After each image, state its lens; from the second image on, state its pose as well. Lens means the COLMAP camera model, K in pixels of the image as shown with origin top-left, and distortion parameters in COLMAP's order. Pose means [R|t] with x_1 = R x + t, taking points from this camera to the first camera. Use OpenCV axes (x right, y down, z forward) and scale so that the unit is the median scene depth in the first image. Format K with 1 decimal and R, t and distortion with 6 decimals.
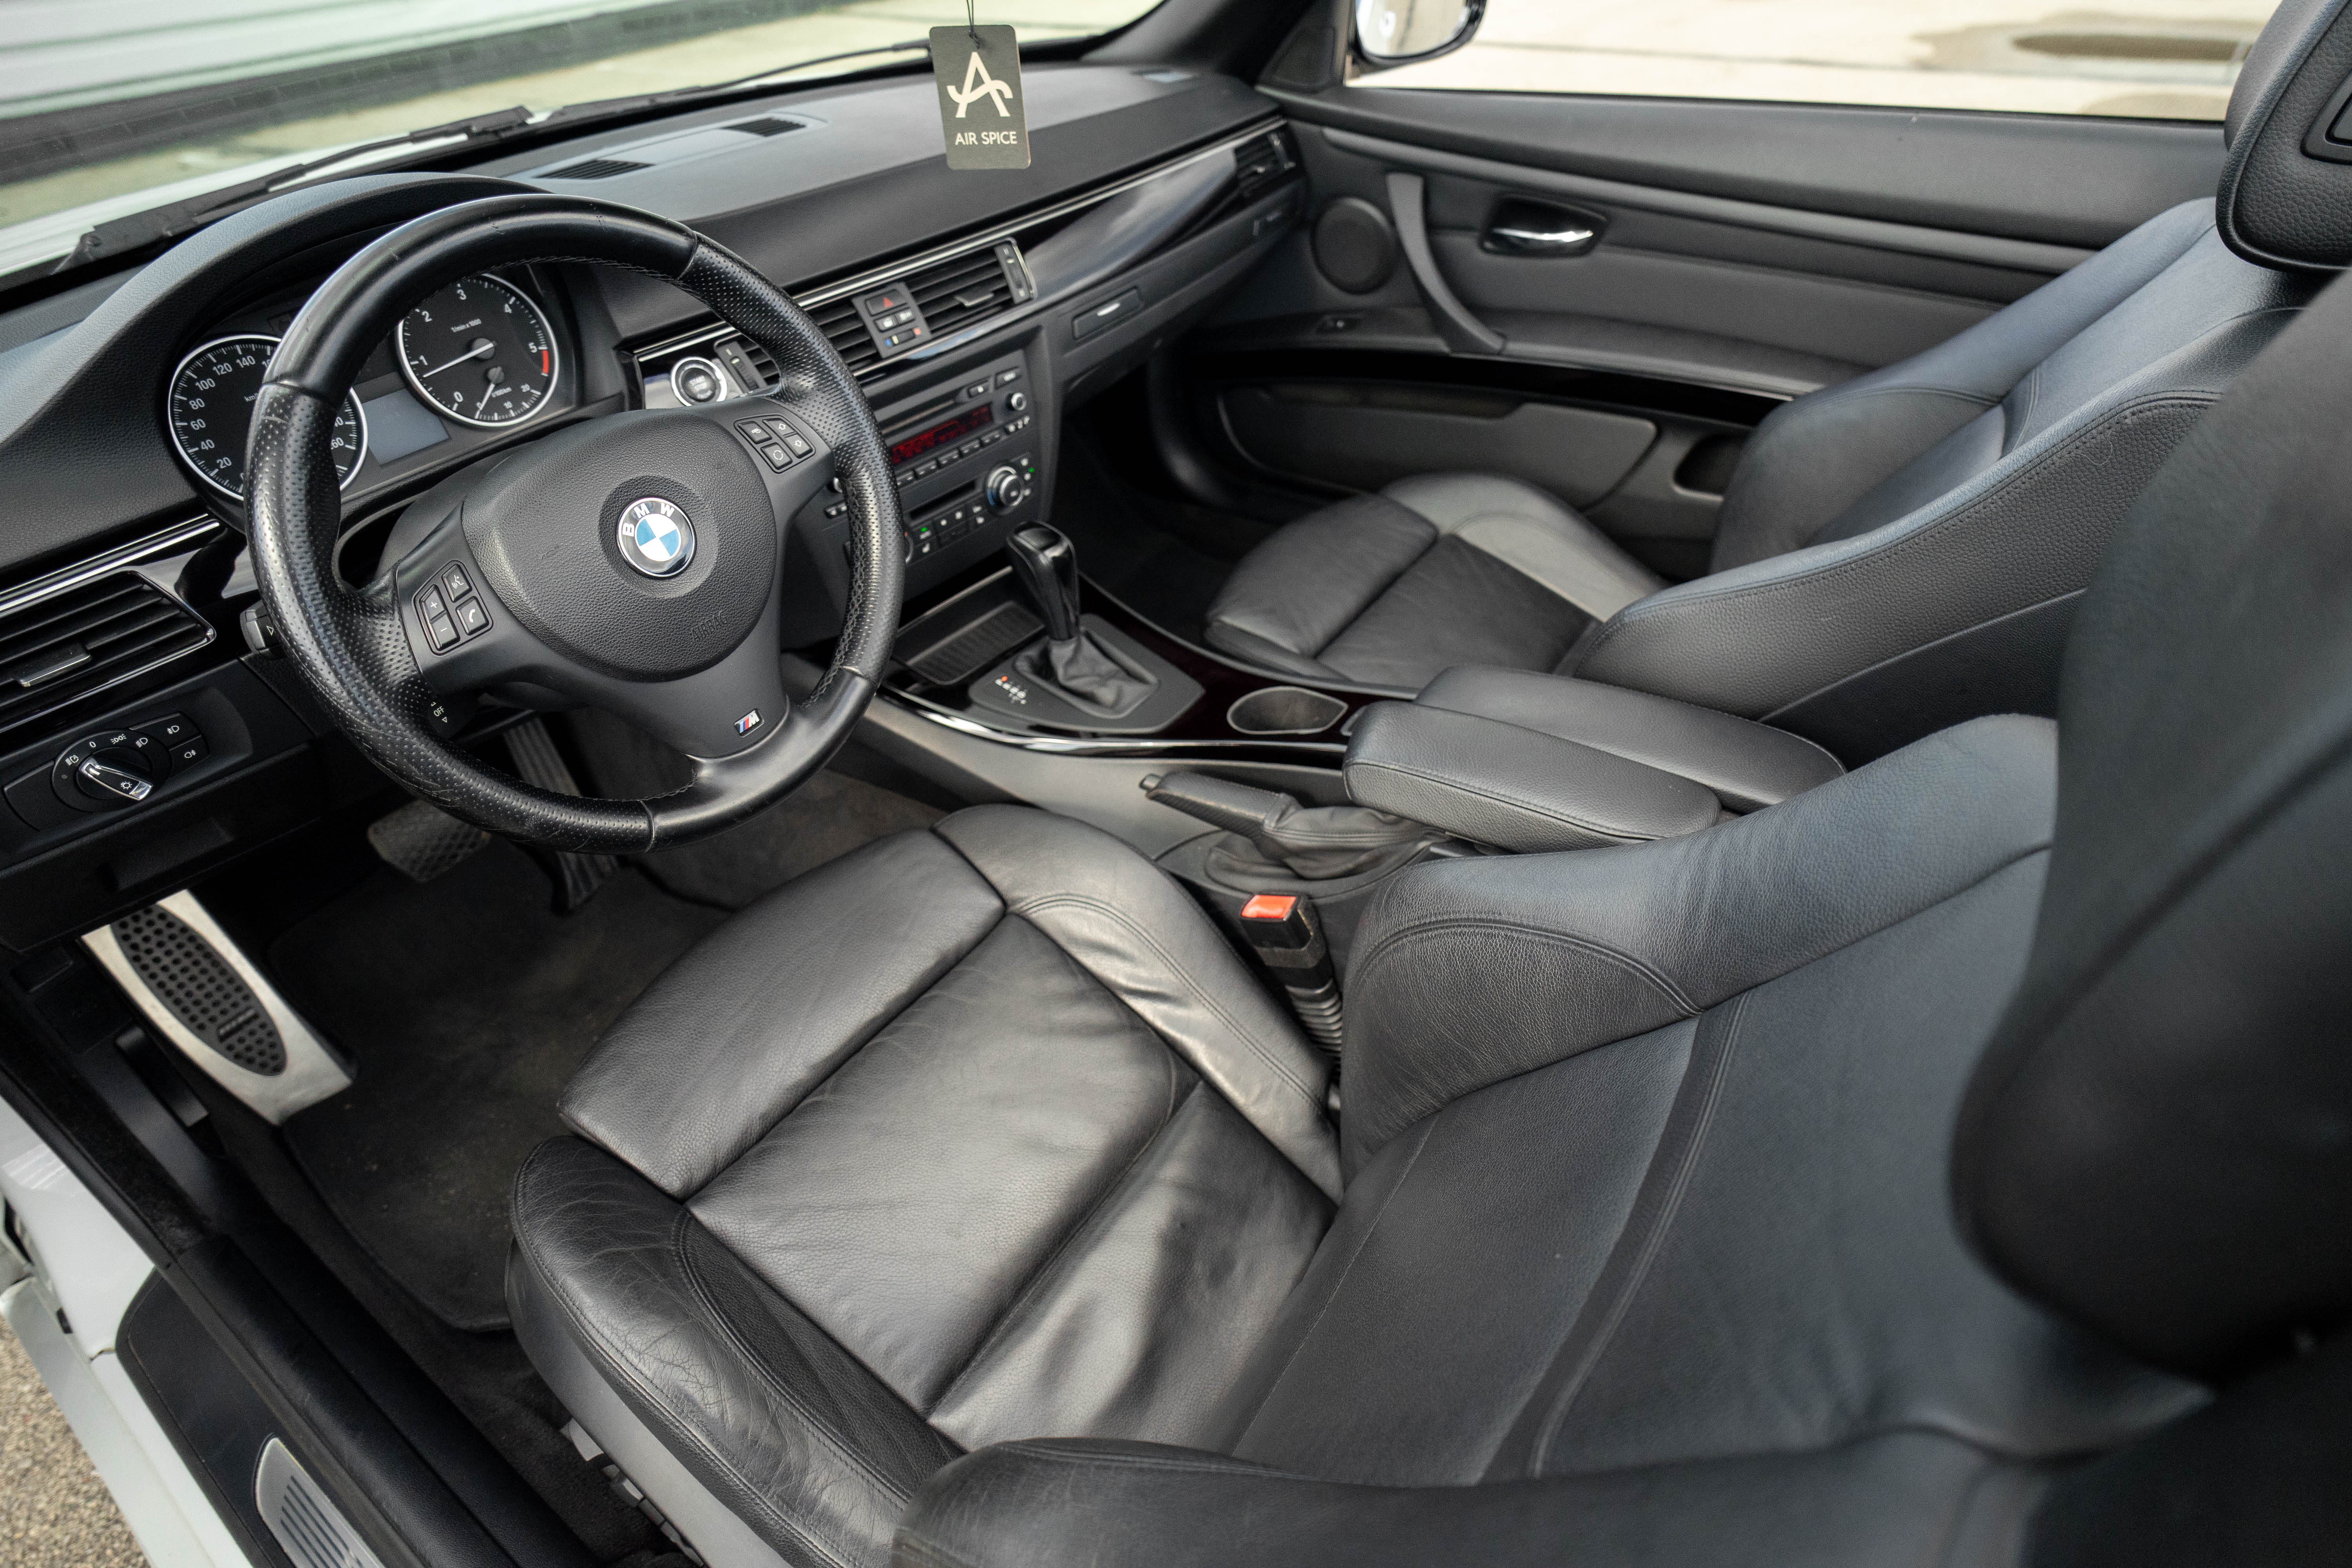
lens RADIAL K [[1241.4, 0, 1190.9], [0, 1241.4, 782.7], [0, 0, 1]] dist [-0.049771, 0.024114]
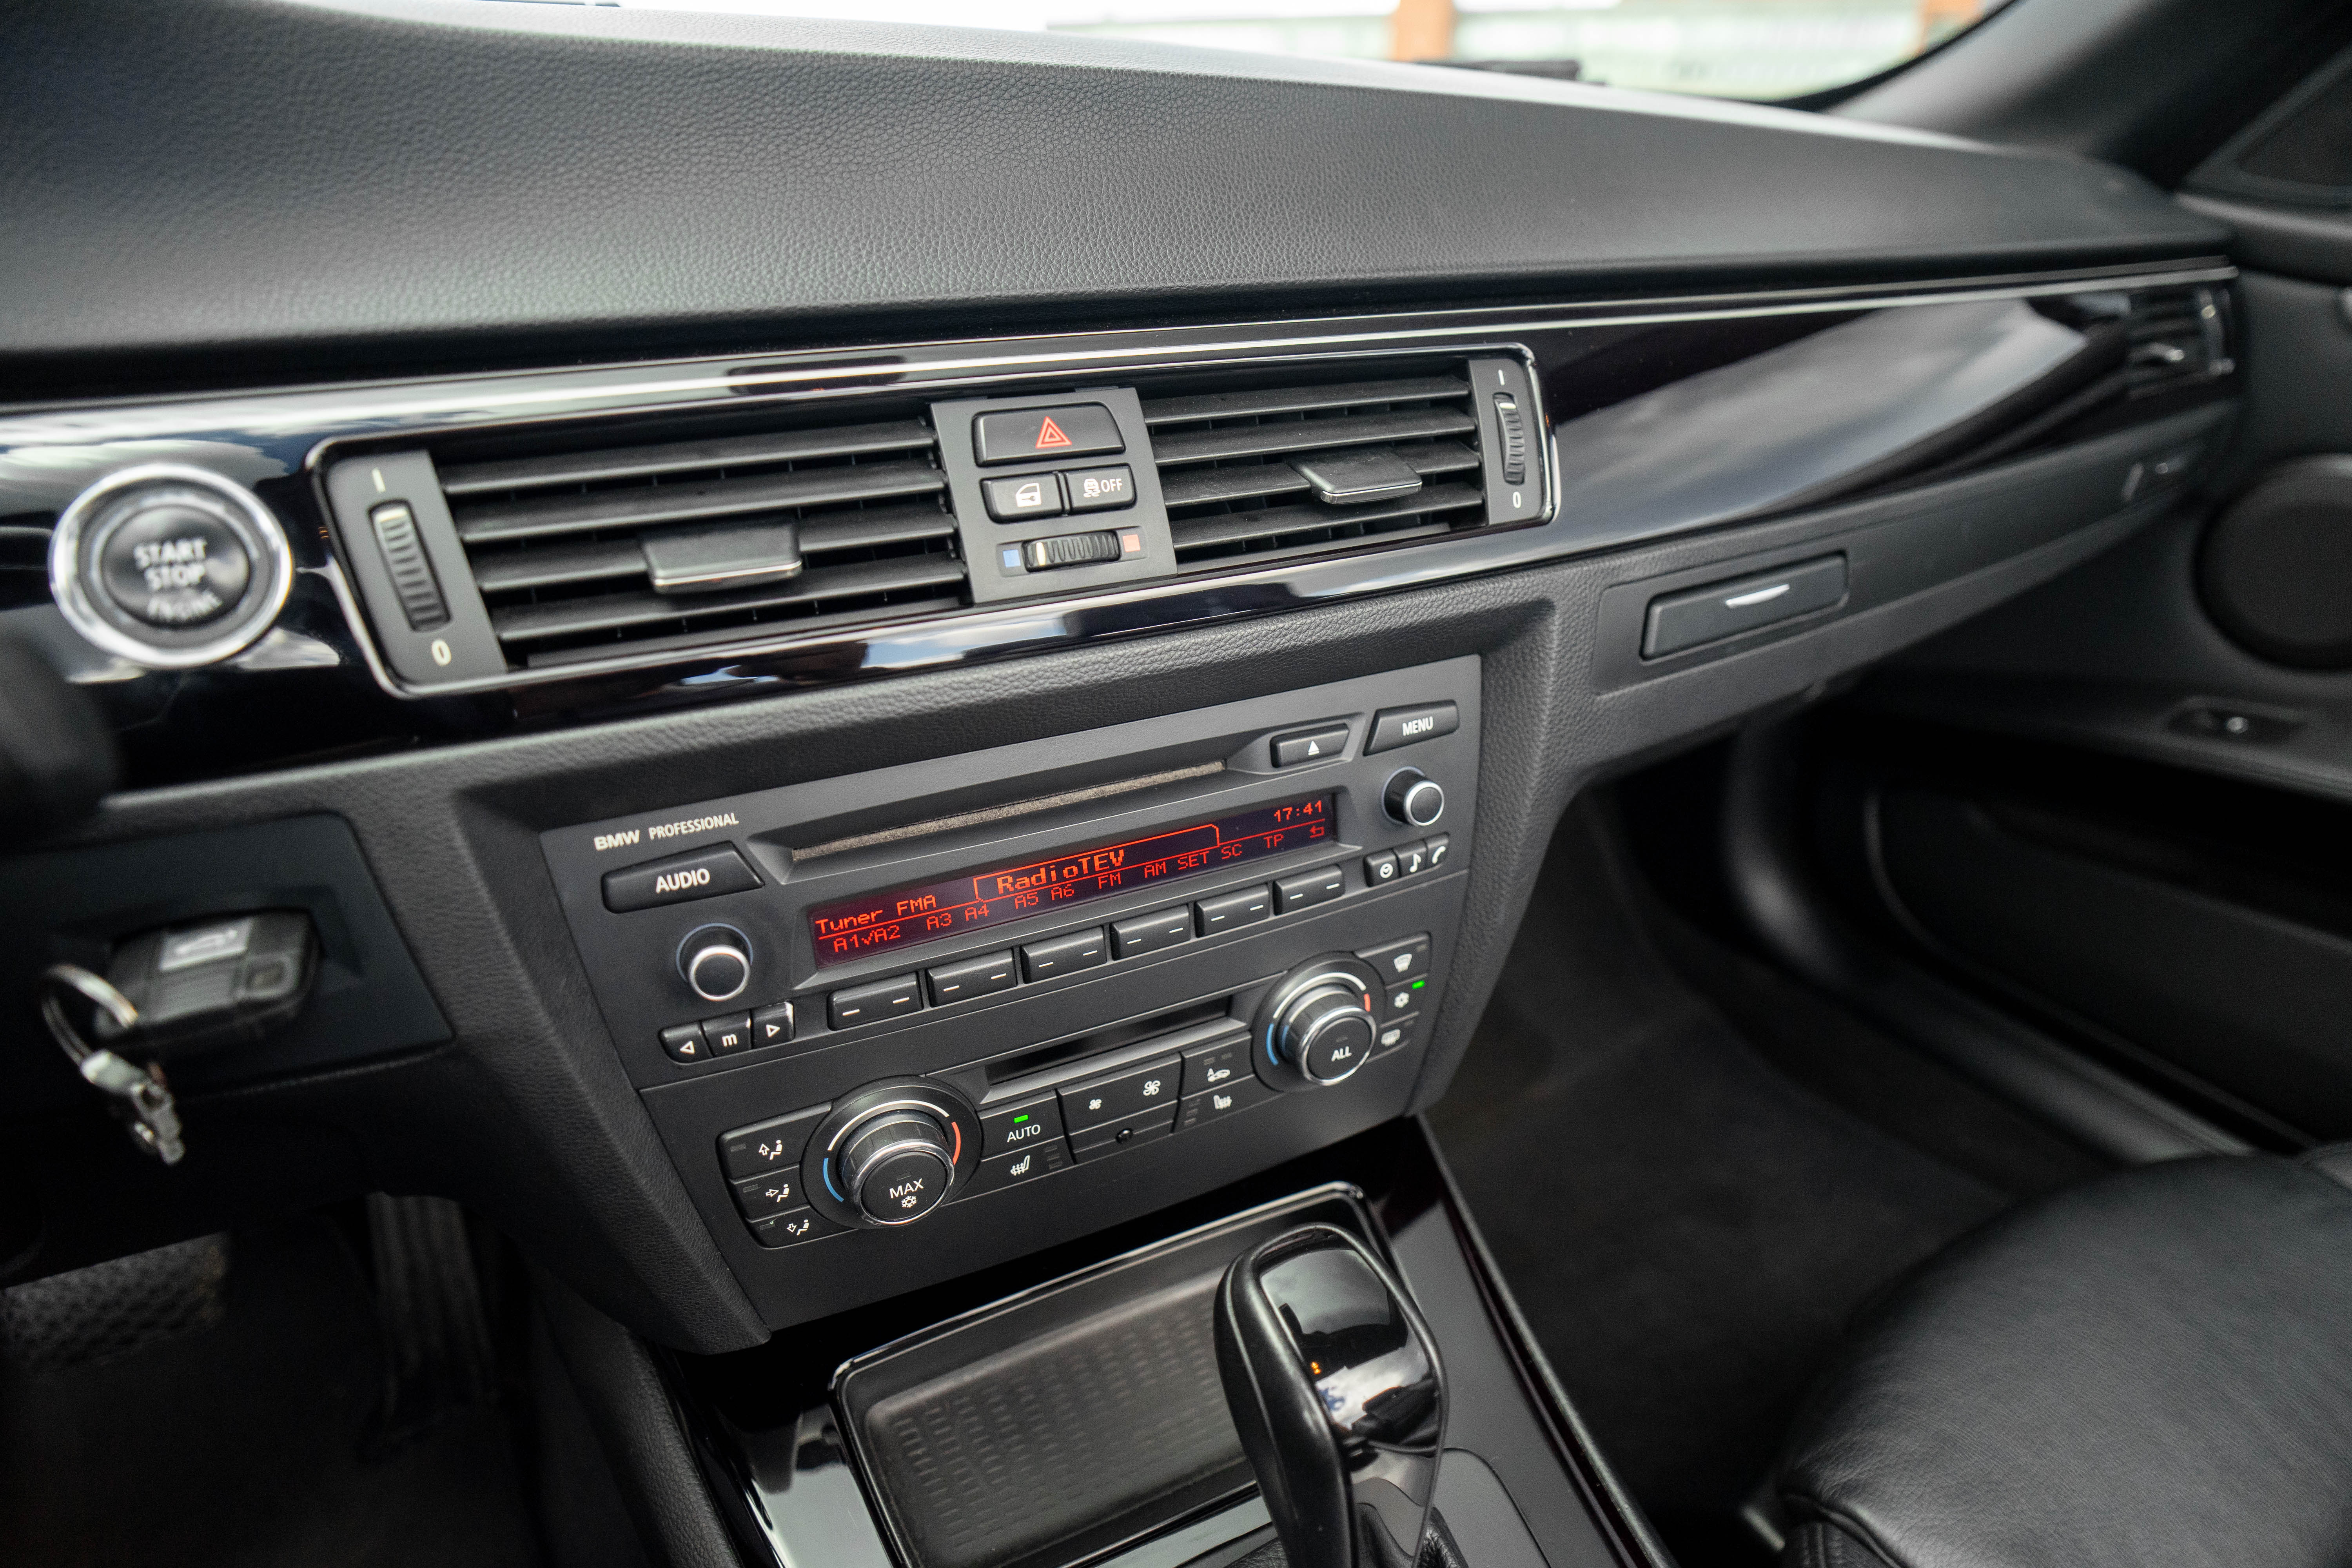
lens RADIAL K [[1241.4, 0, 1188.9], [0, 1241.4, 779.8], [0, 0, 1]] dist [-0.049771, 0.024114]
pose [[0.899192, 0.236083, -0.368399, -0.074248], [-0.302593, 0.943677, -0.133831, -0.247881], [0.316055, 0.231815, 0.919984, 0.664732]]
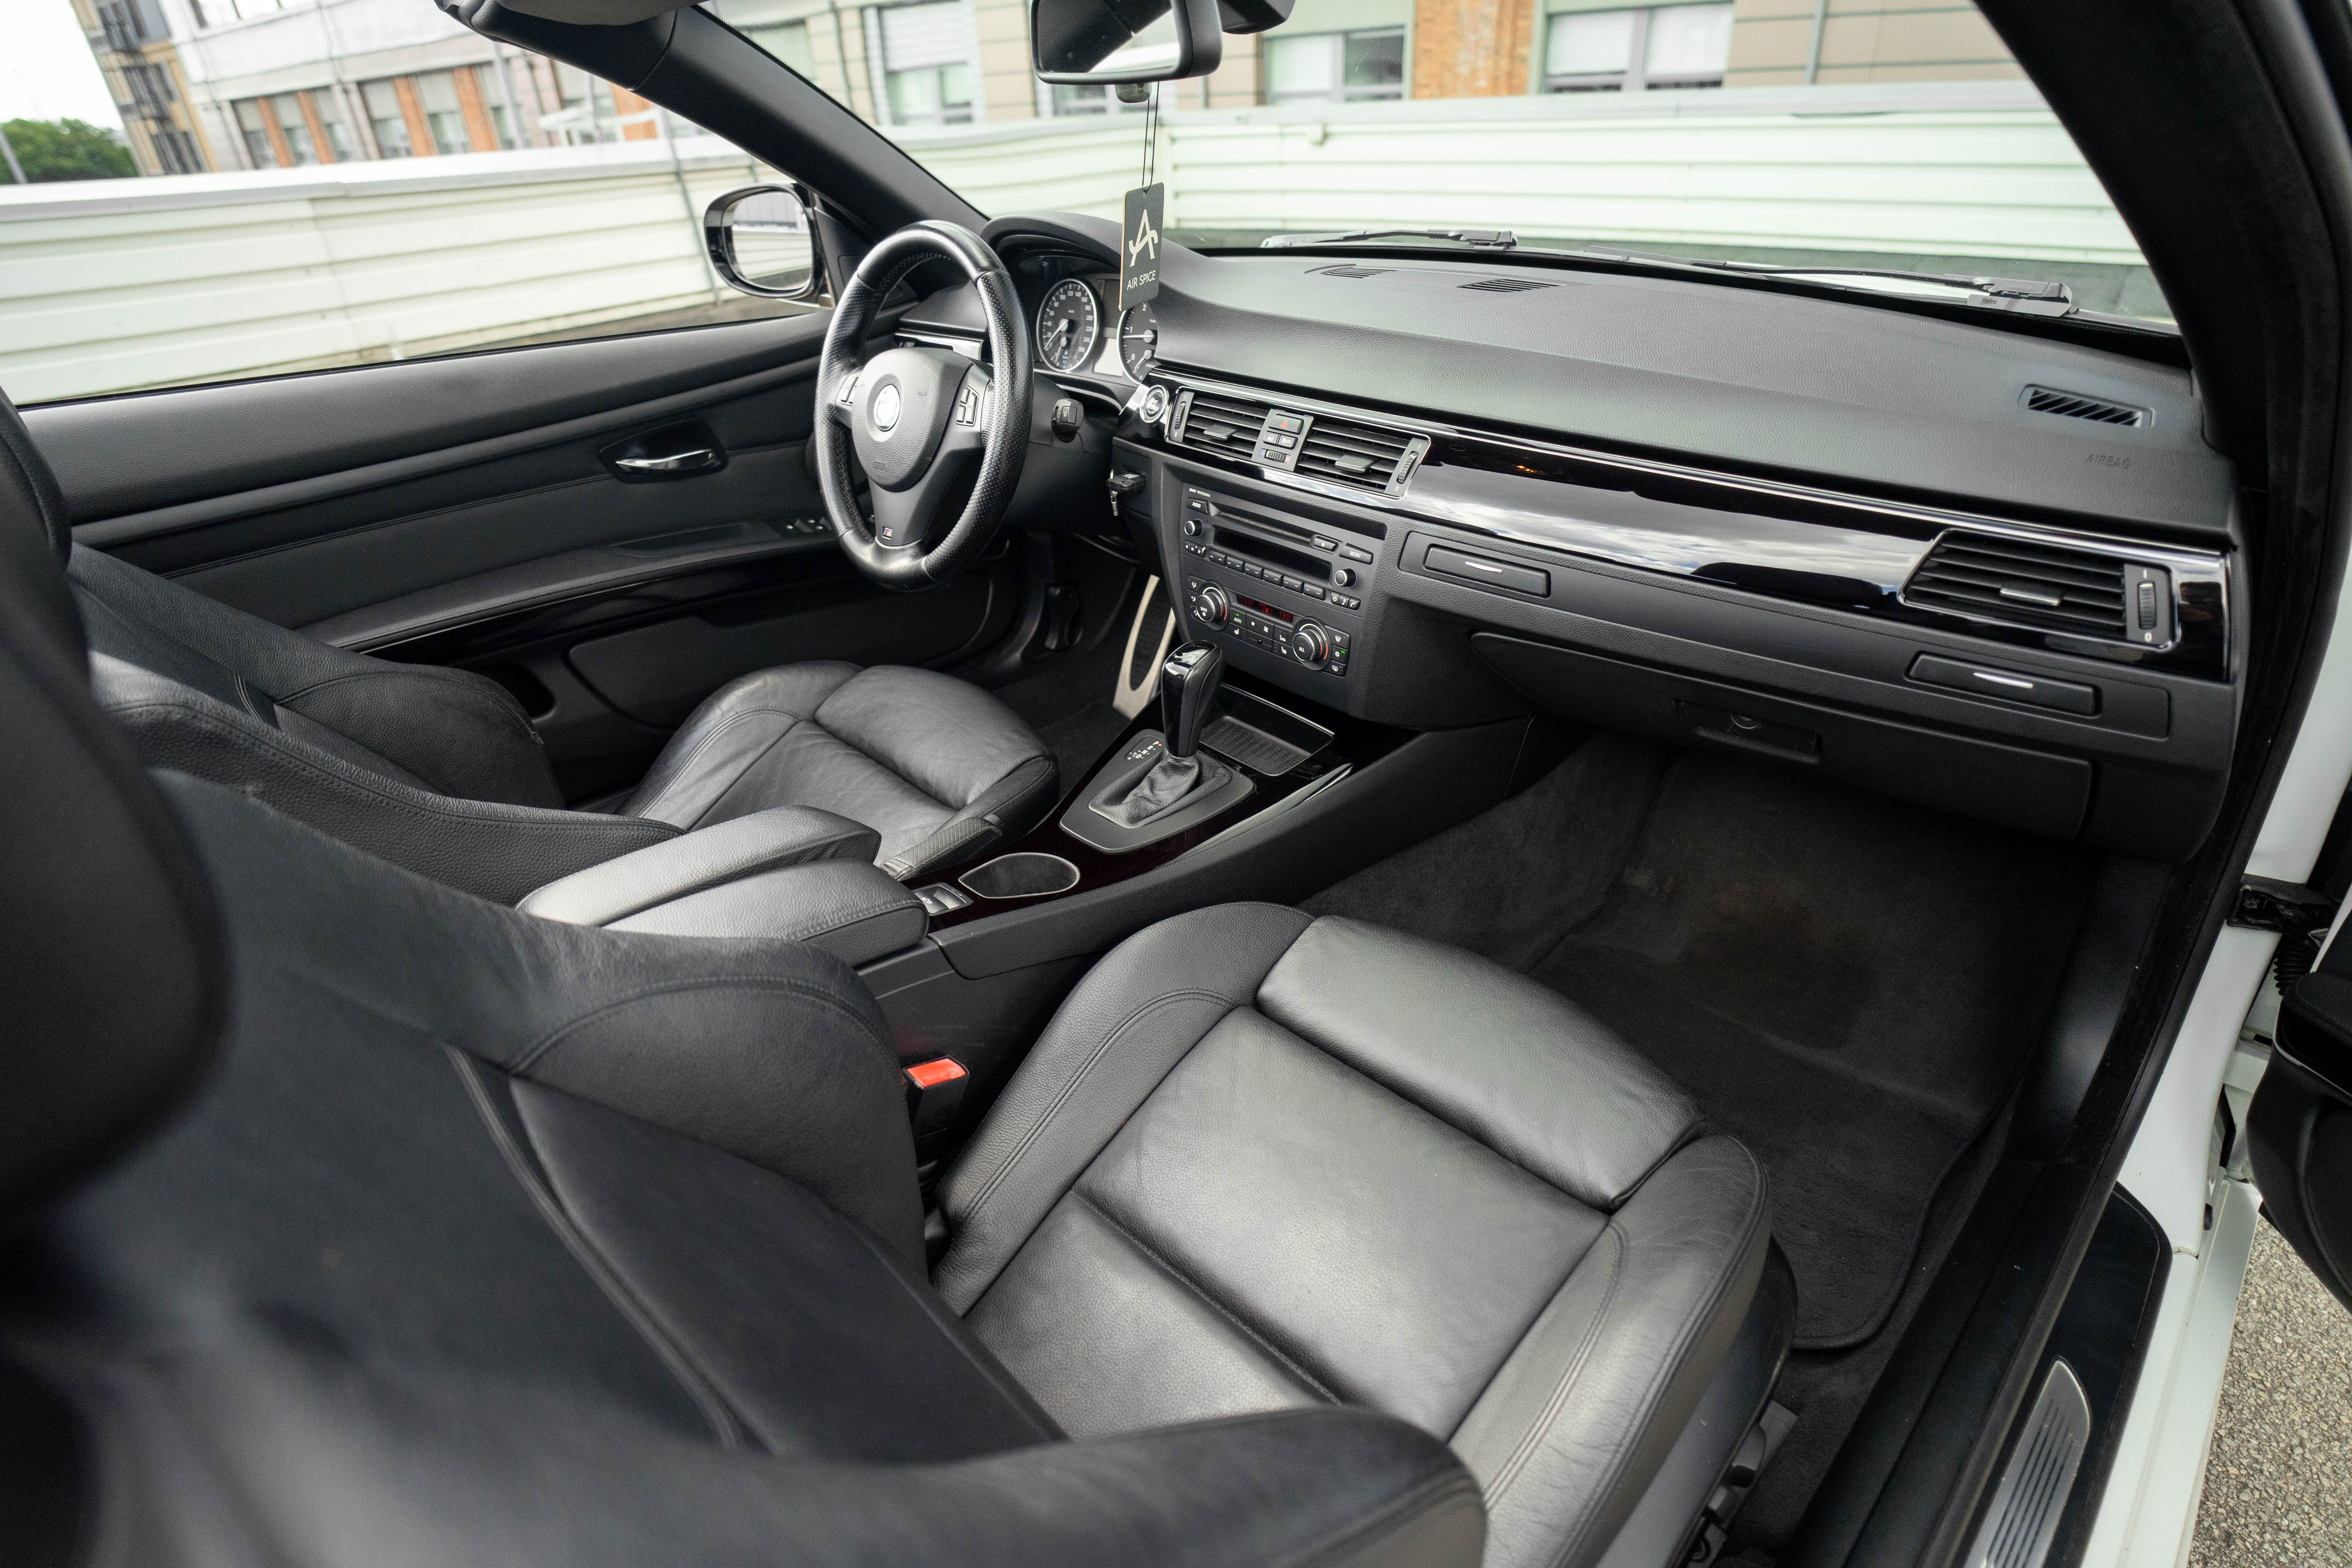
lens RADIAL K [[1241.4, 0, 1164.1], [0, 1241.4, 798.0], [0, 0, 1]] dist [-0.049771, 0.024114]
pose [[-0.206651, 0.526599, -0.824614, 0.772086], [-0.573161, 0.617898, 0.538227, -0.637990], [0.792957, 0.583862, 0.174136, 0.813253]]
